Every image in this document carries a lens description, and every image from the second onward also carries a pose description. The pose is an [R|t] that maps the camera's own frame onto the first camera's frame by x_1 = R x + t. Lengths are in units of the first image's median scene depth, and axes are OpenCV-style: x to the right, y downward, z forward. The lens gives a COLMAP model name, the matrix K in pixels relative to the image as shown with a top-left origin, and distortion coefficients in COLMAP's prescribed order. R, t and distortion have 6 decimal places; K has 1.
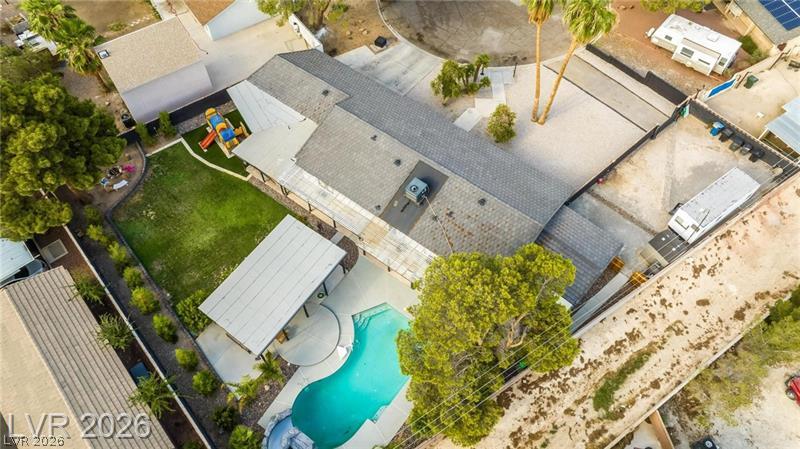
lens RADIAL K [[568.6, 0, 400.0], [0, 568.6, 224.5], [0, 0, 1]] dist [-0.019912, 0.005051]
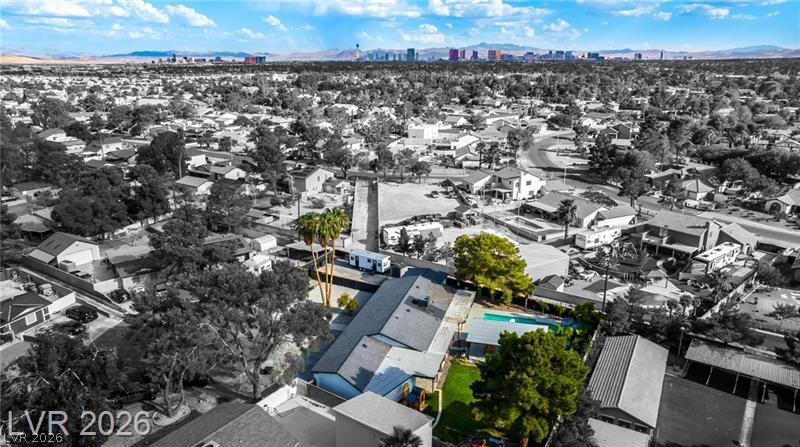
lens RADIAL K [[572.1, 0, 400.0], [0, 572.1, 223.5], [0, 0, 1]] dist [-0.029021, 0.006569]
pose [[-0.351019, -0.270152, 0.896551, -1.395966], [0.787378, 0.433041, 0.438761, -0.953927], [-0.506776, 0.859938, 0.060706, 0.675182]]
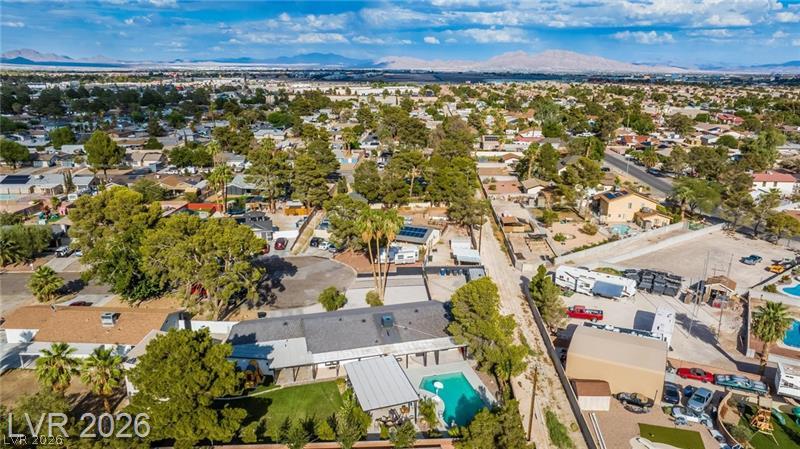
lens RADIAL K [[561.9, 0, 400.0], [0, 561.9, 224.5], [0, 0, 1]] dist [-0.042489, 0.117352]
pose [[0.609806, -0.217668, 0.762075, -1.095530], [0.668042, 0.658547, -0.346463, 0.333722], [-0.426448, 0.720373, 0.546997, -0.136094]]
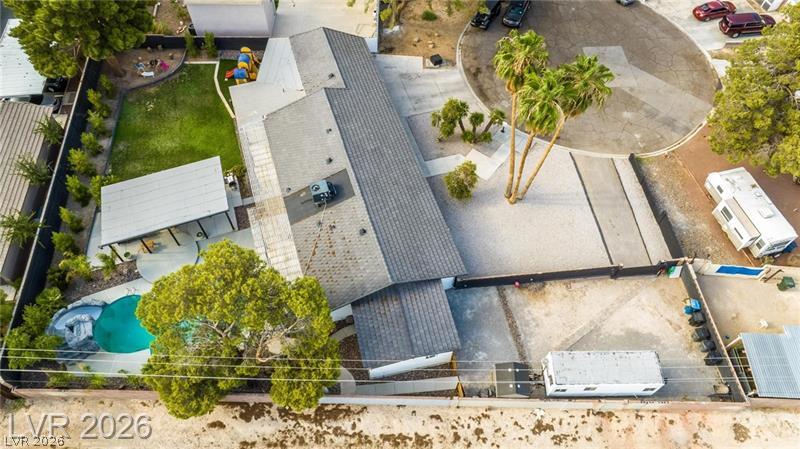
lens RADIAL K [[568.6, 0, 400.0], [0, 568.6, 224.5], [0, 0, 1]] dist [-0.019912, 0.005051]
pose [[0.819152, 0.482824, -0.309630, 0.456430], [-0.487142, 0.870607, 0.068813, -0.138379], [0.302791, 0.094466, 0.948364, 0.087054]]
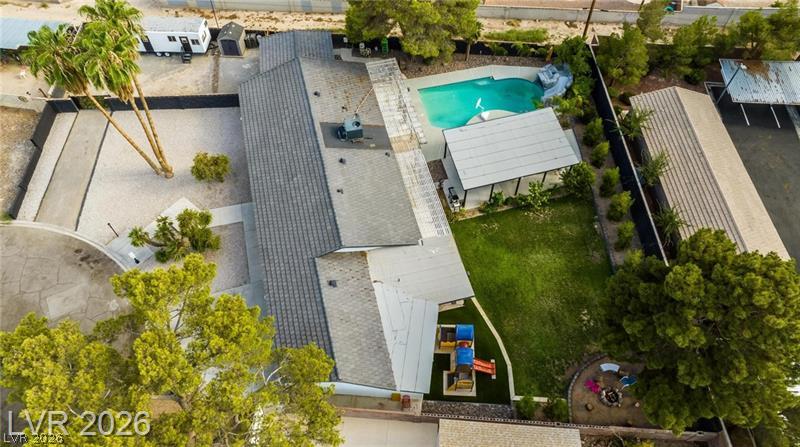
lens RADIAL K [[572.1, 0, 400.0], [0, 572.1, 223.5], [0, 0, 1]] dist [-0.029021, 0.006569]
pose [[-0.779055, -0.517338, 0.354167, -0.462996], [0.530950, -0.243993, 0.811517, -0.844349], [-0.333414, 0.820261, 0.464765, 0.592370]]
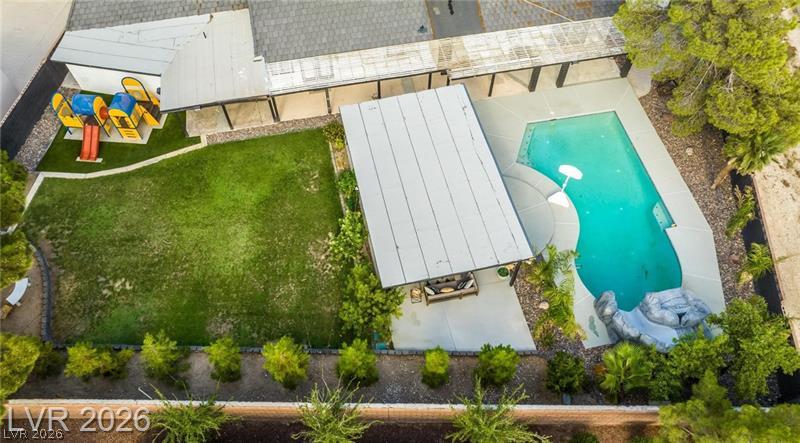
lens RADIAL K [[567.0, 0, 400.0], [0, 567.0, 221.5], [0, 0, 1]] dist [-0.035674, 0.042176]
pose [[0.665100, -0.635283, 0.392502, -0.443485], [0.633532, 0.758280, 0.153782, 0.021614], [-0.395321, 0.146382, 0.906804, 0.419785]]
